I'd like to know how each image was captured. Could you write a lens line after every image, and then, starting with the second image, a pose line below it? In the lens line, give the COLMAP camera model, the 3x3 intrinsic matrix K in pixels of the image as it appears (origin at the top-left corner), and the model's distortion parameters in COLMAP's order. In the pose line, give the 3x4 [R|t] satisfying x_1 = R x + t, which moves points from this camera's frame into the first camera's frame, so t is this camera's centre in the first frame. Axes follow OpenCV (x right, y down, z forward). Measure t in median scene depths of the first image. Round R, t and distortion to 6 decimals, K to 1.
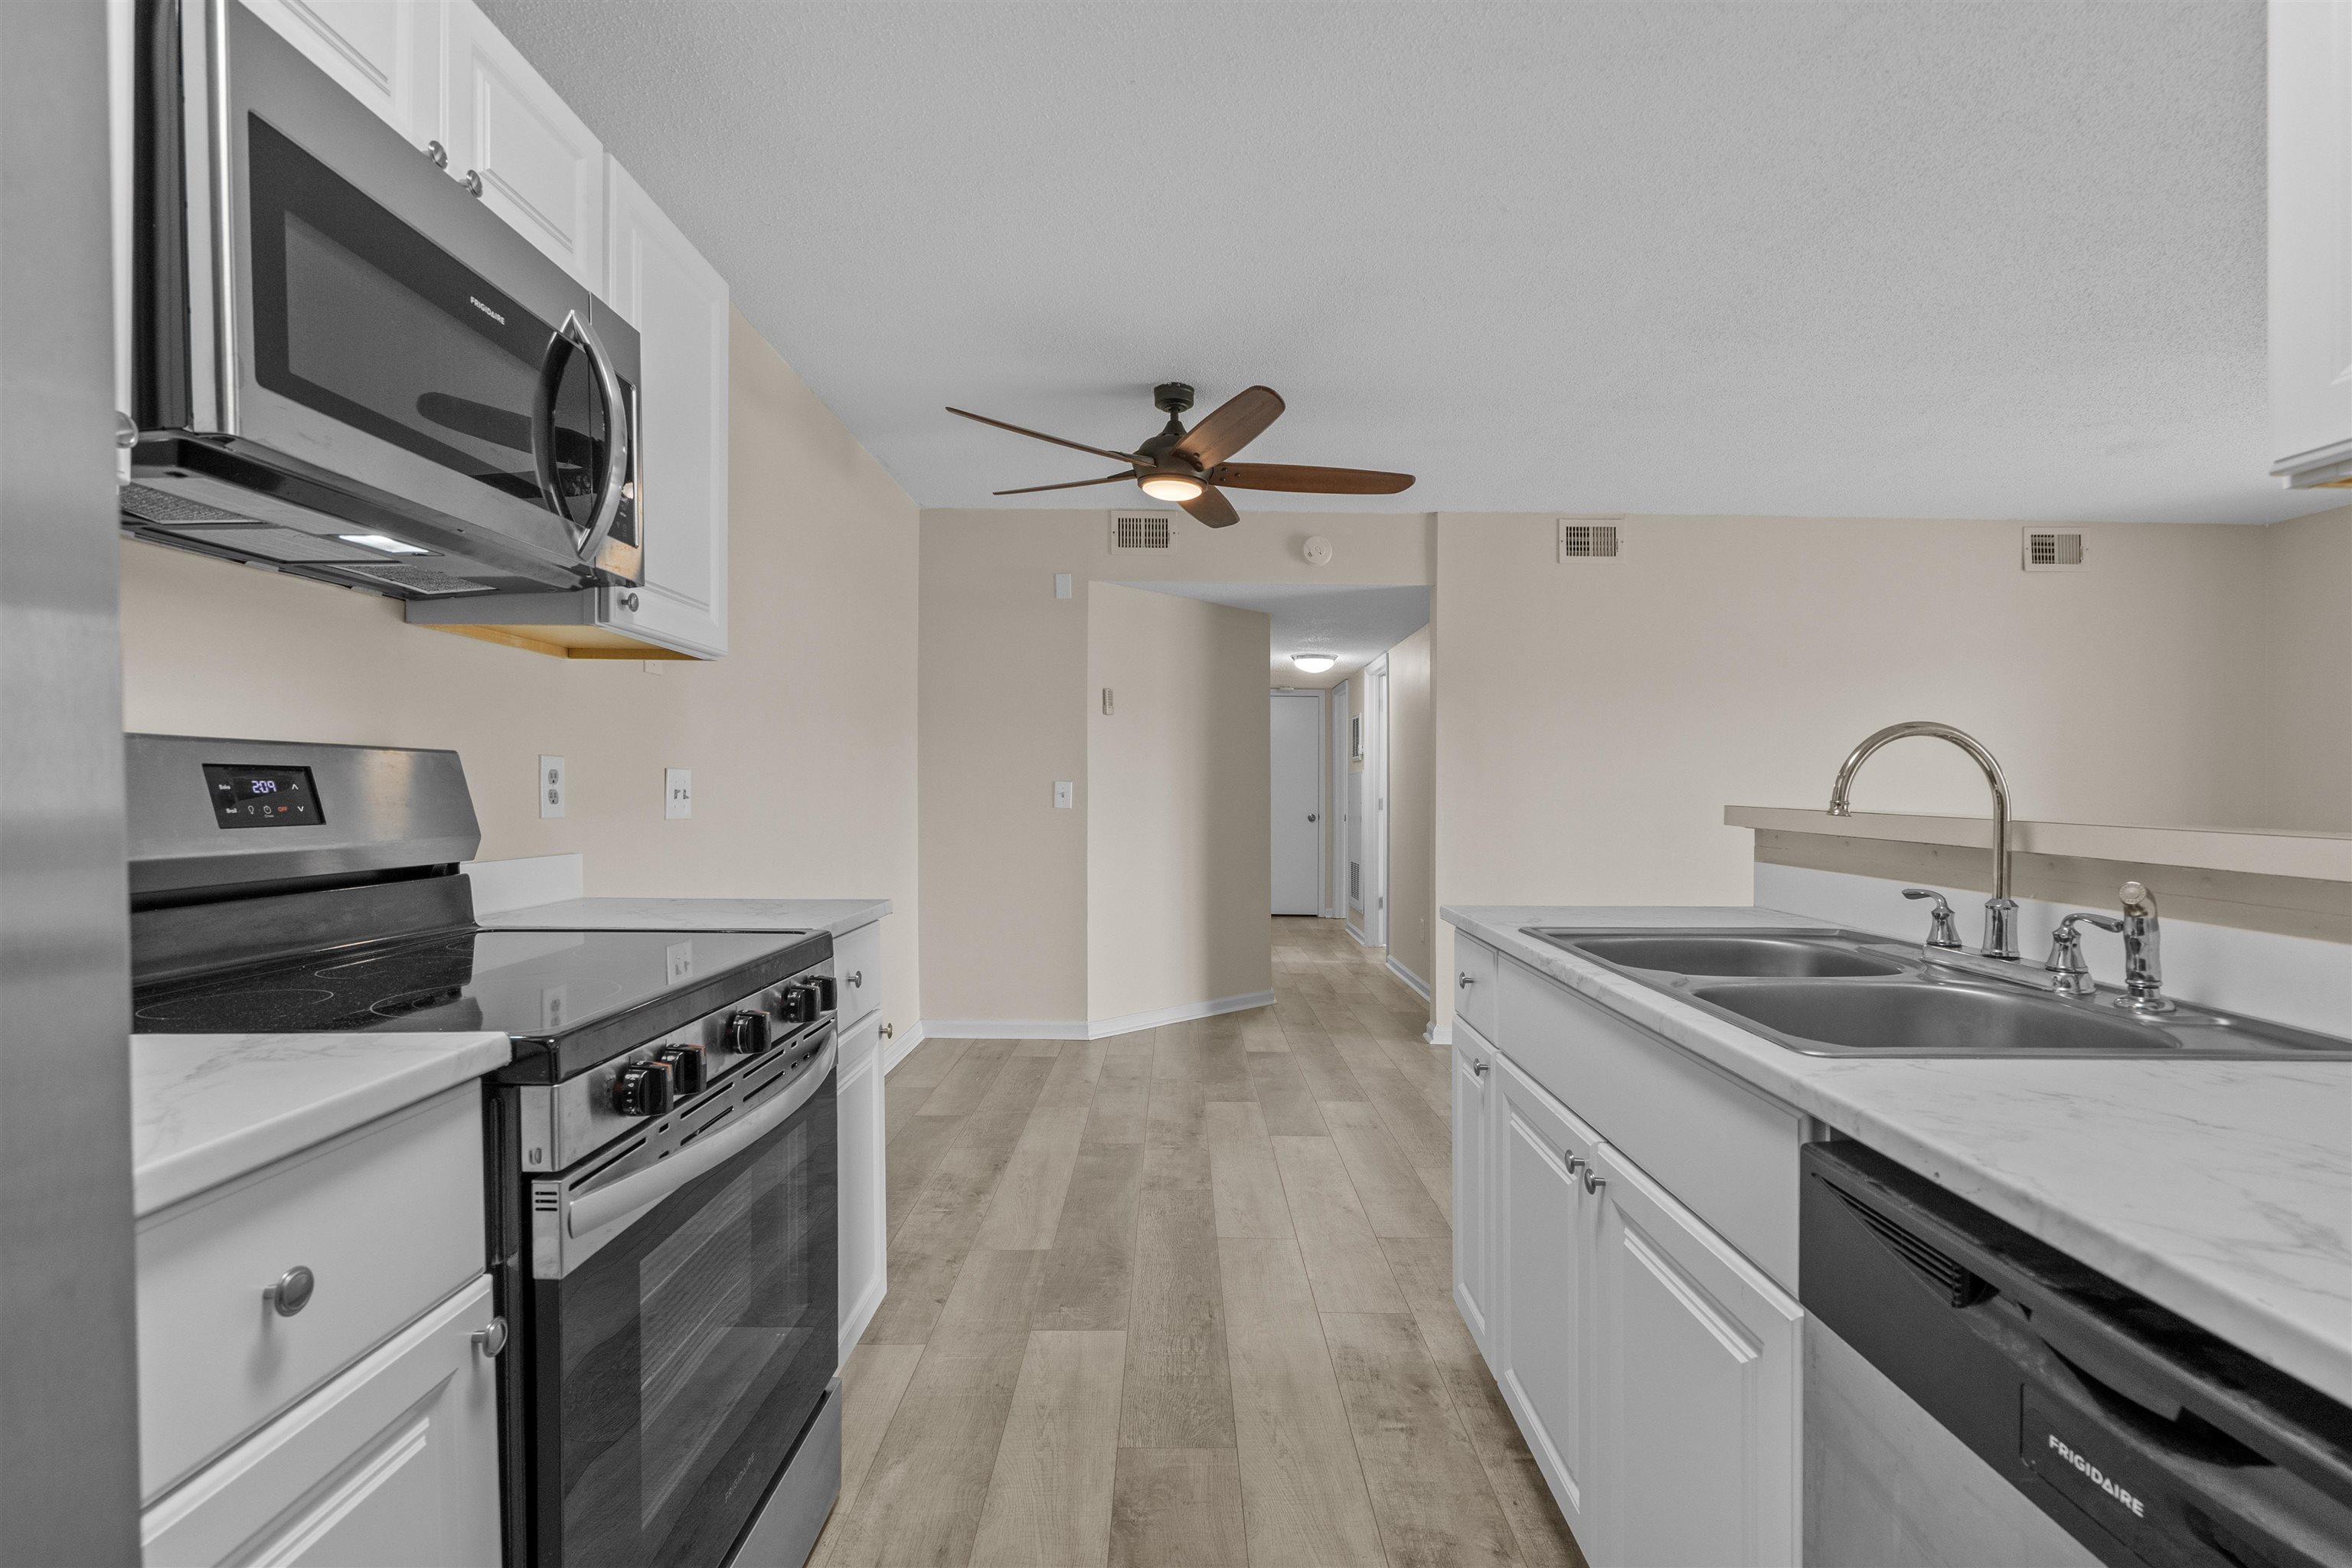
lens RADIAL K [[1076.1, 0, 1185.8], [0, 1076.1, 782.8], [0, 0, 1]] dist [-0.003131, -0.000309]
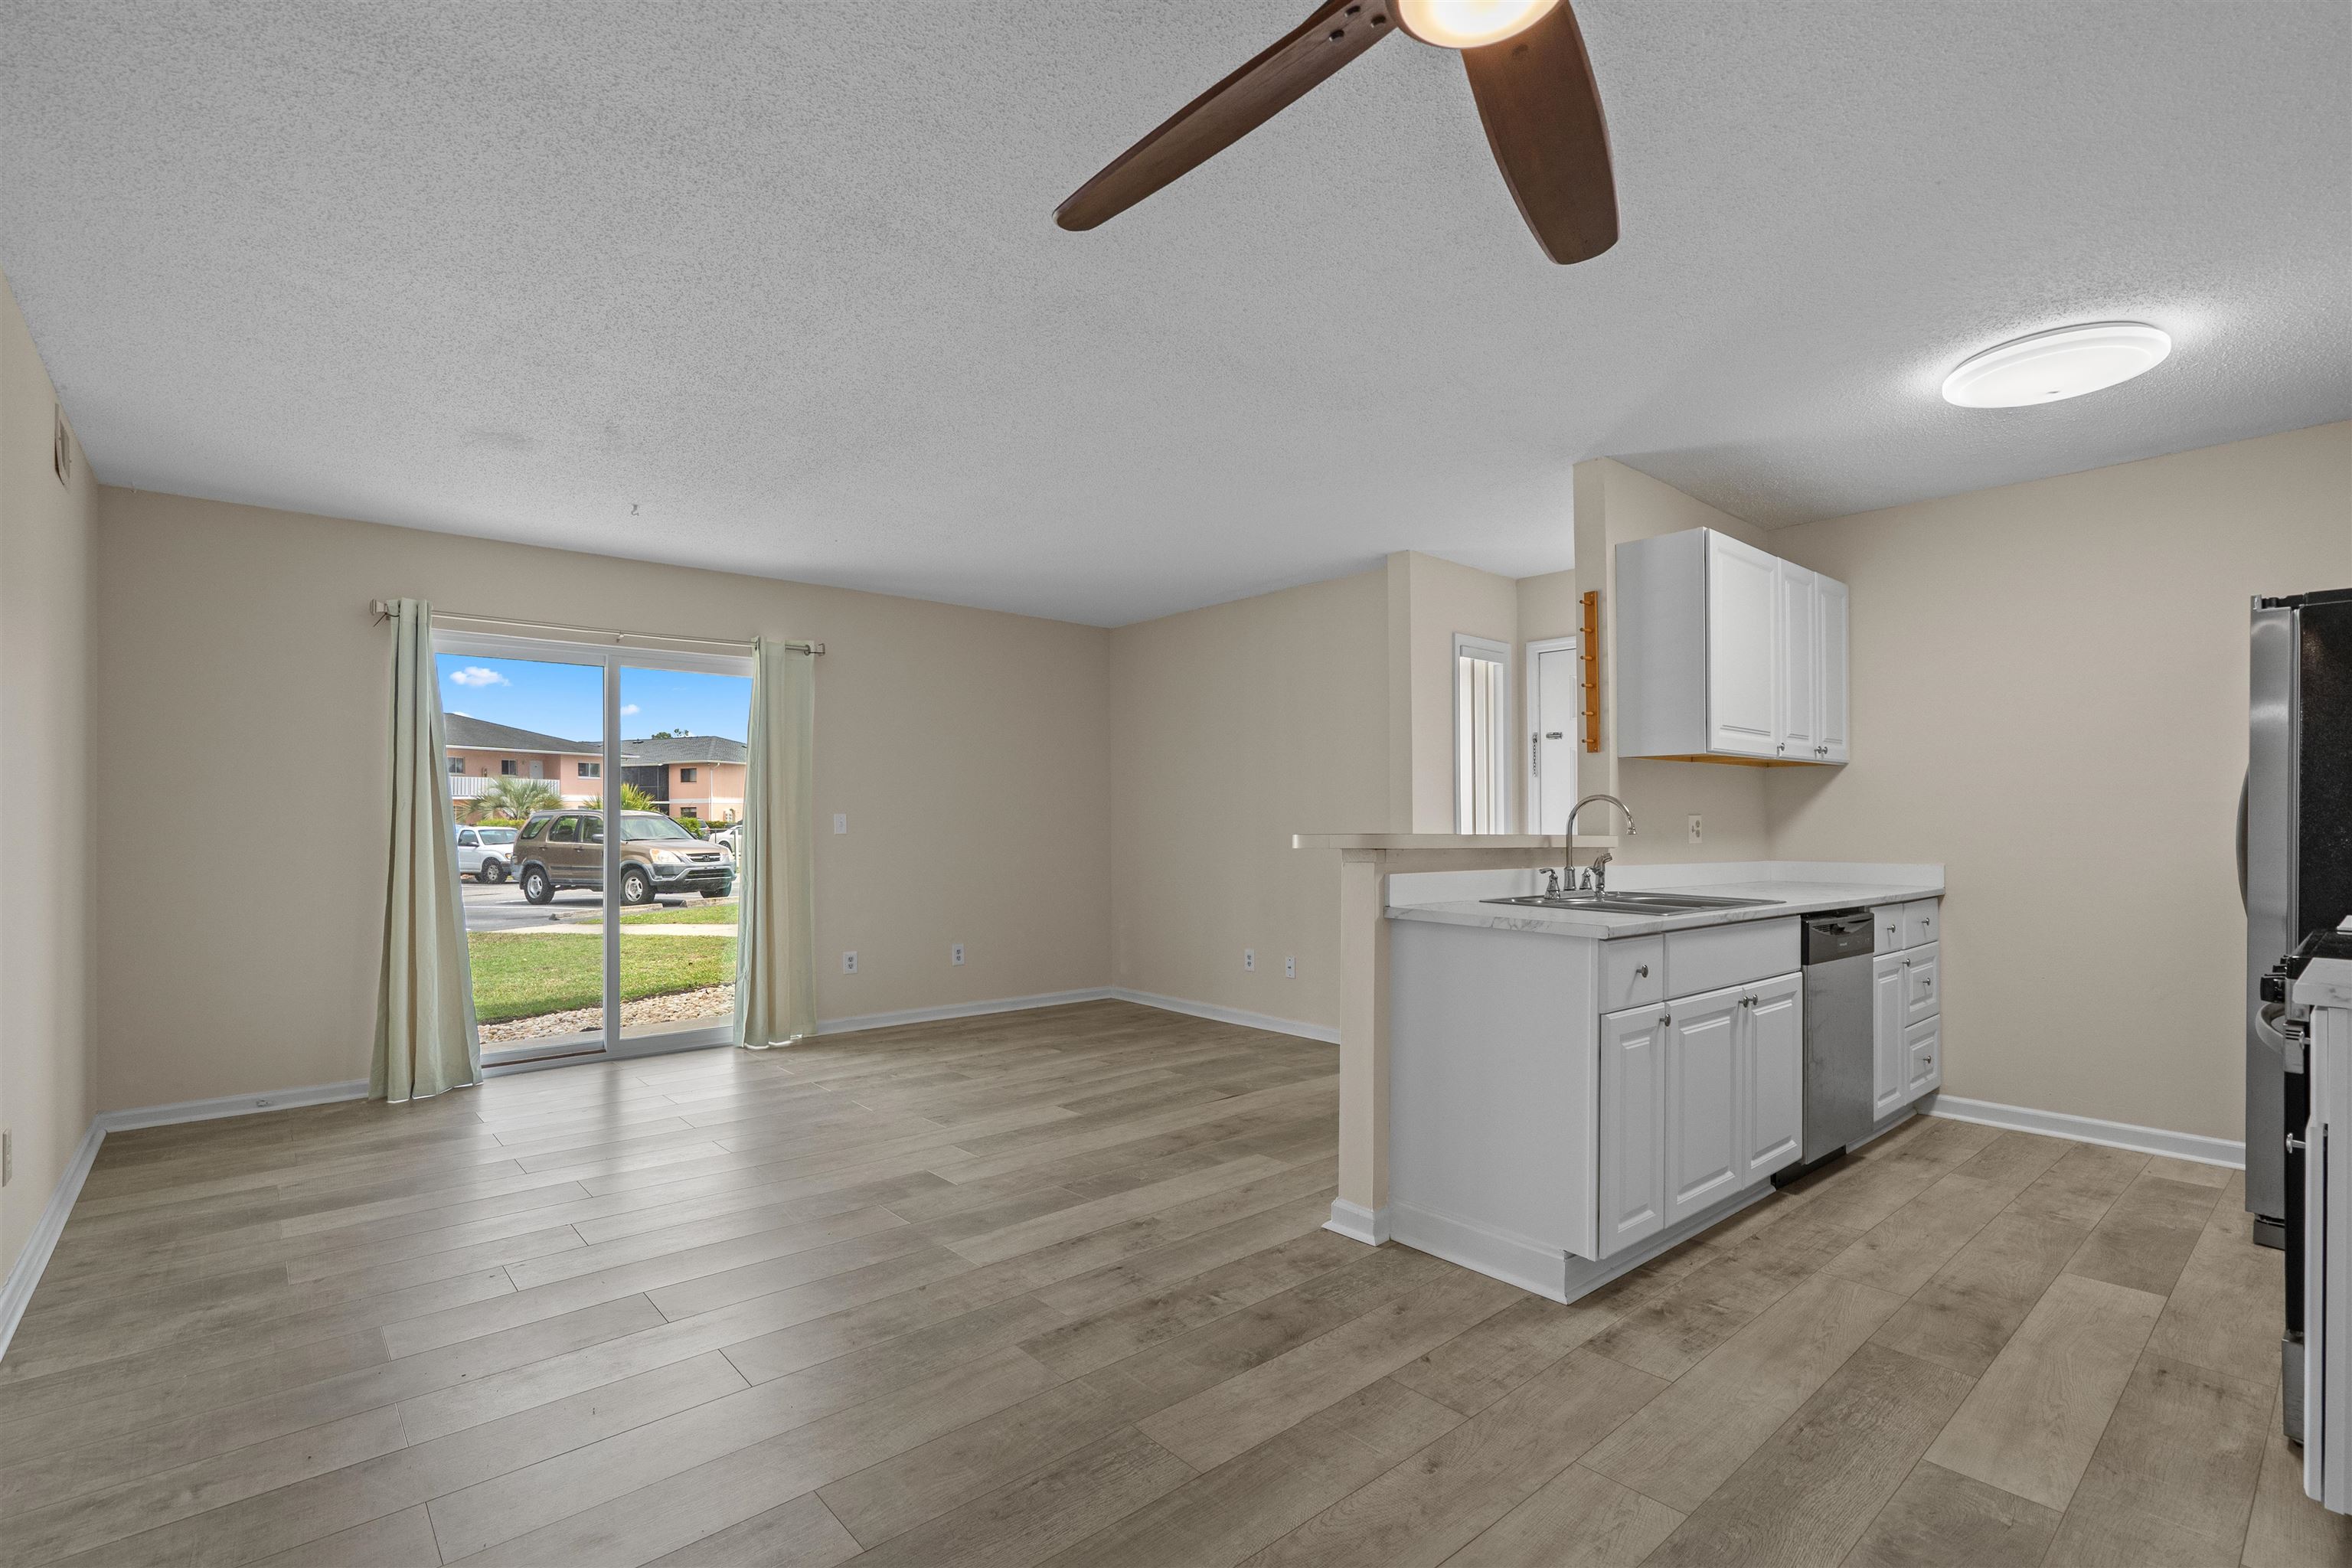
lens RADIAL K [[1078.9, 0, 1172.0], [0, 1078.9, 801.6], [0, 0, 1]] dist [0.001154, -0.000510]
pose [[-0.649572, -0.000793, 0.760300, -0.327890], [-0.013319, 0.999858, -0.010336, -0.001766], [-0.760184, -0.016840, -0.649490, 2.063296]]
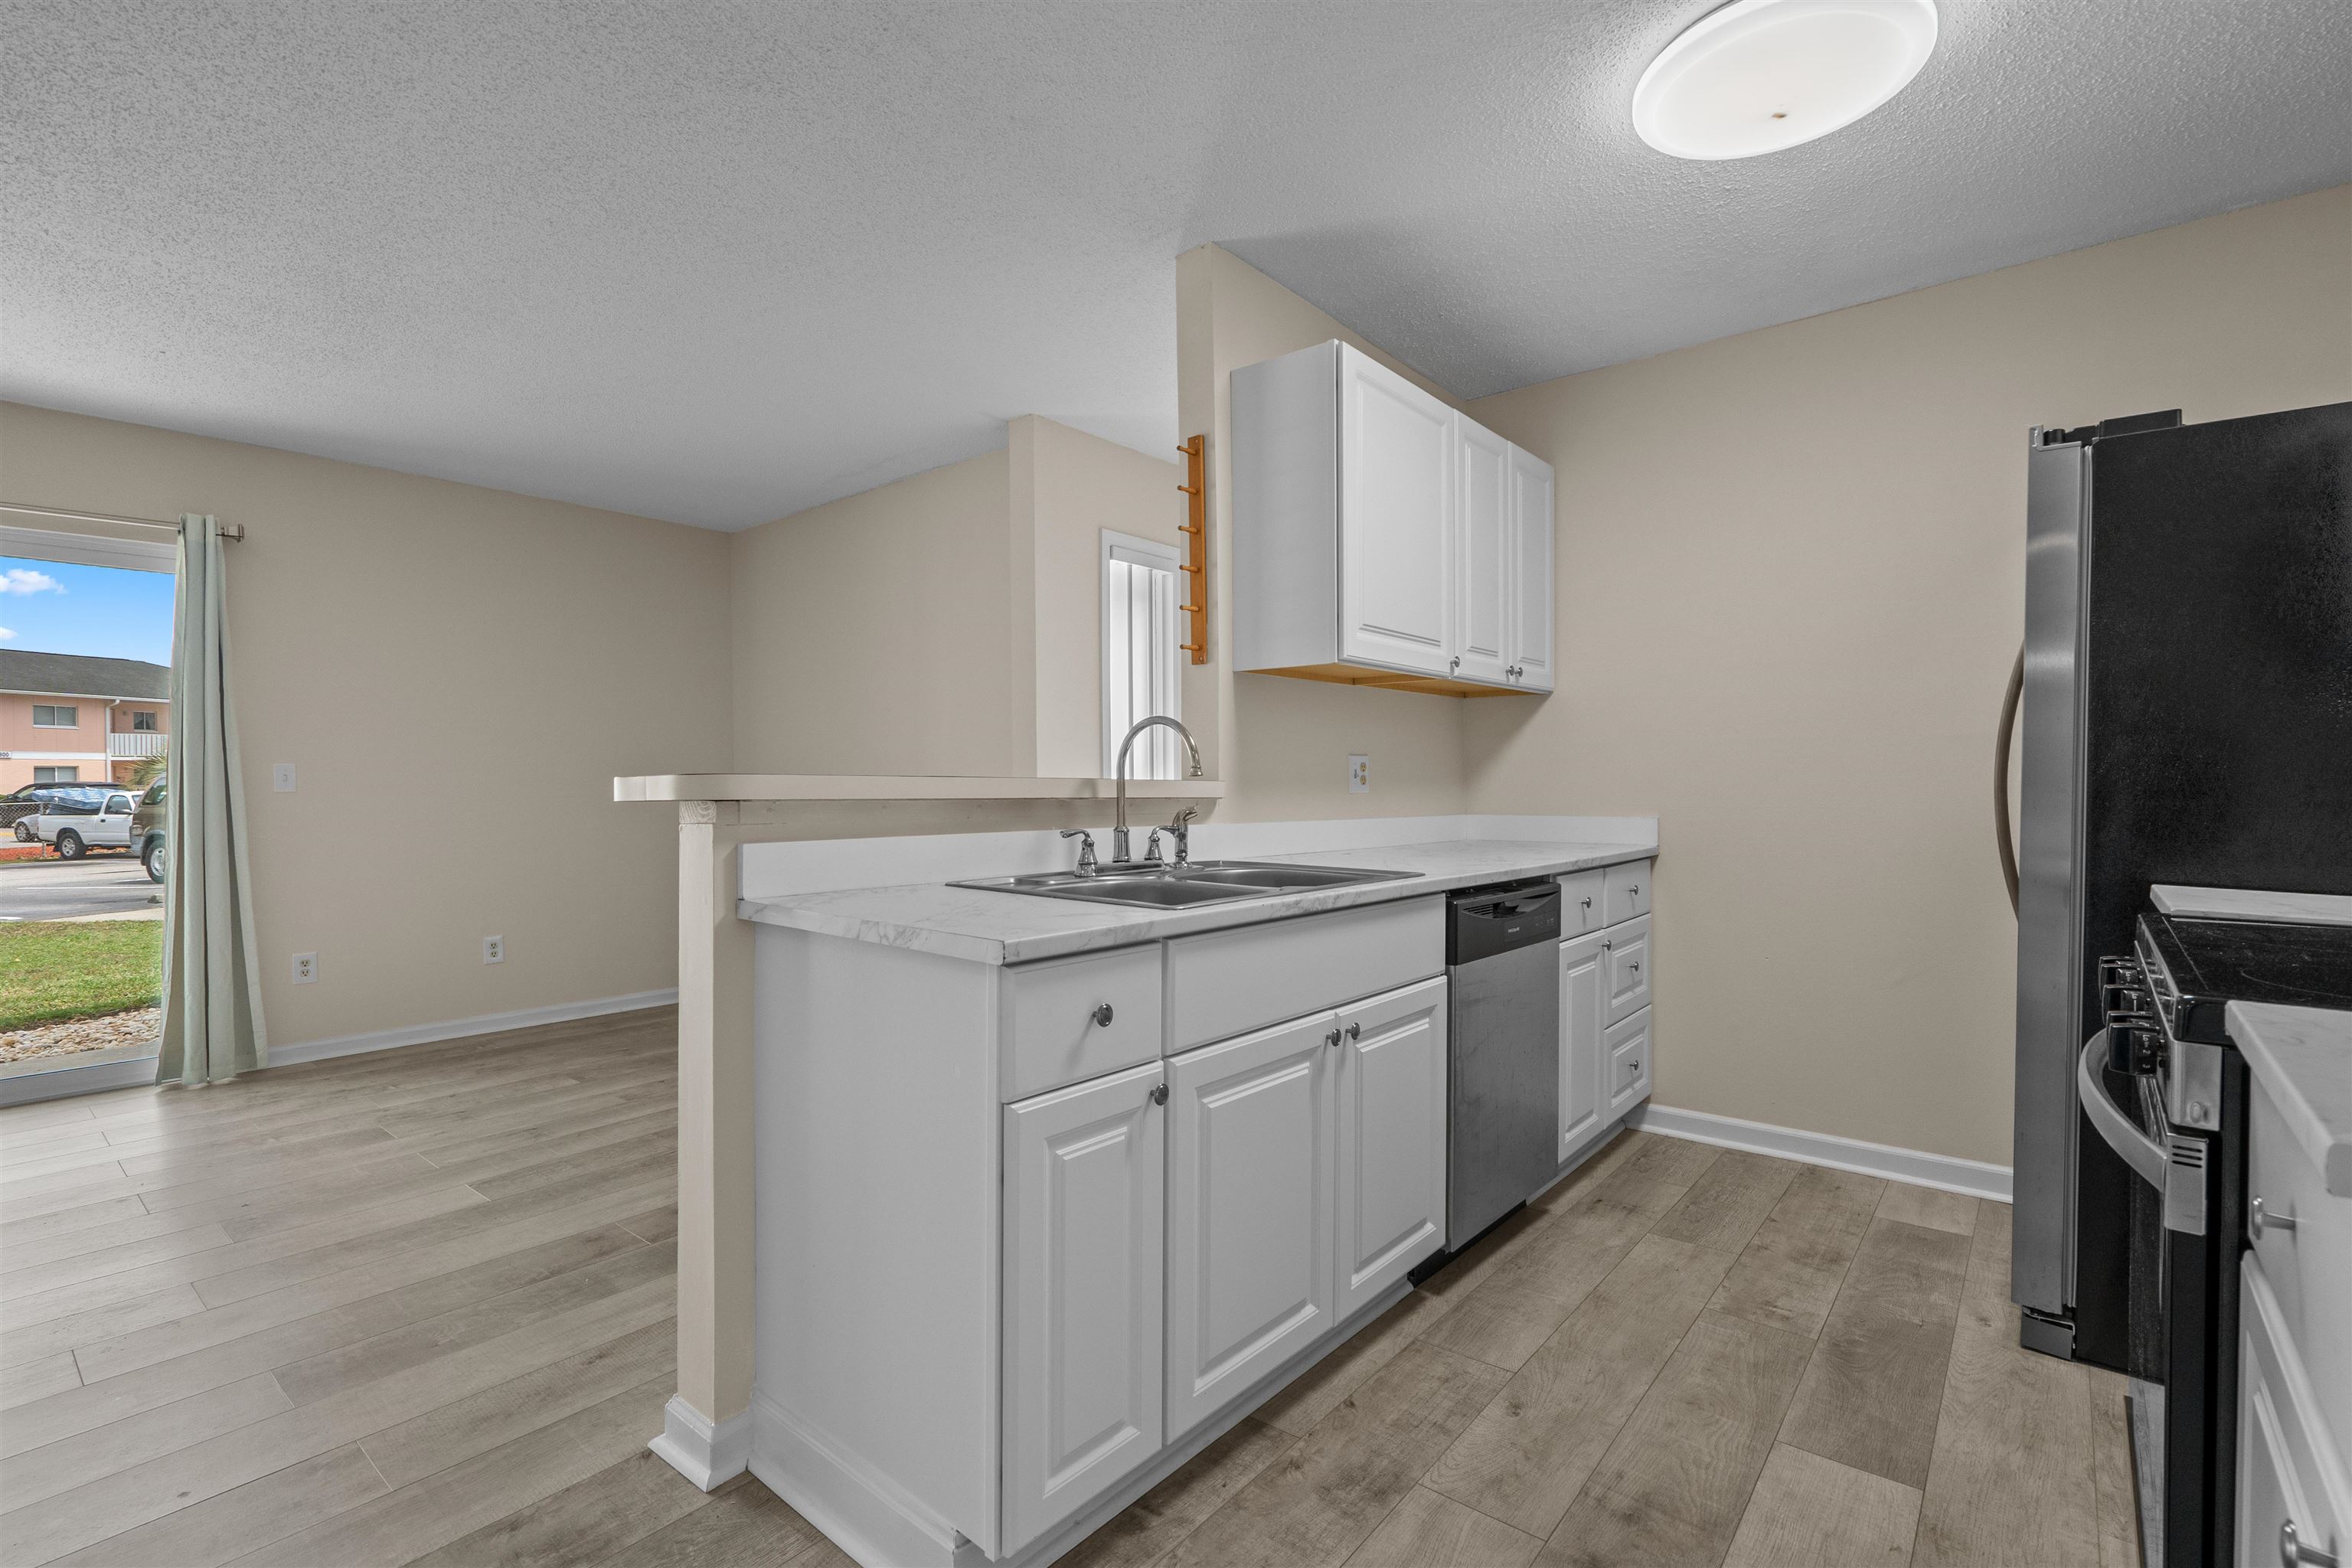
lens RADIAL K [[1066.5, 0, 1176.0], [0, 1066.5, 784.0], [0, 0, 1]] dist [-0.002042, 0.000012]
pose [[-0.762850, -0.012232, 0.646459, -0.215536], [-0.009085, 0.999925, 0.008199, 0.018755], [-0.646511, 0.000382, -0.762904, 1.366285]]
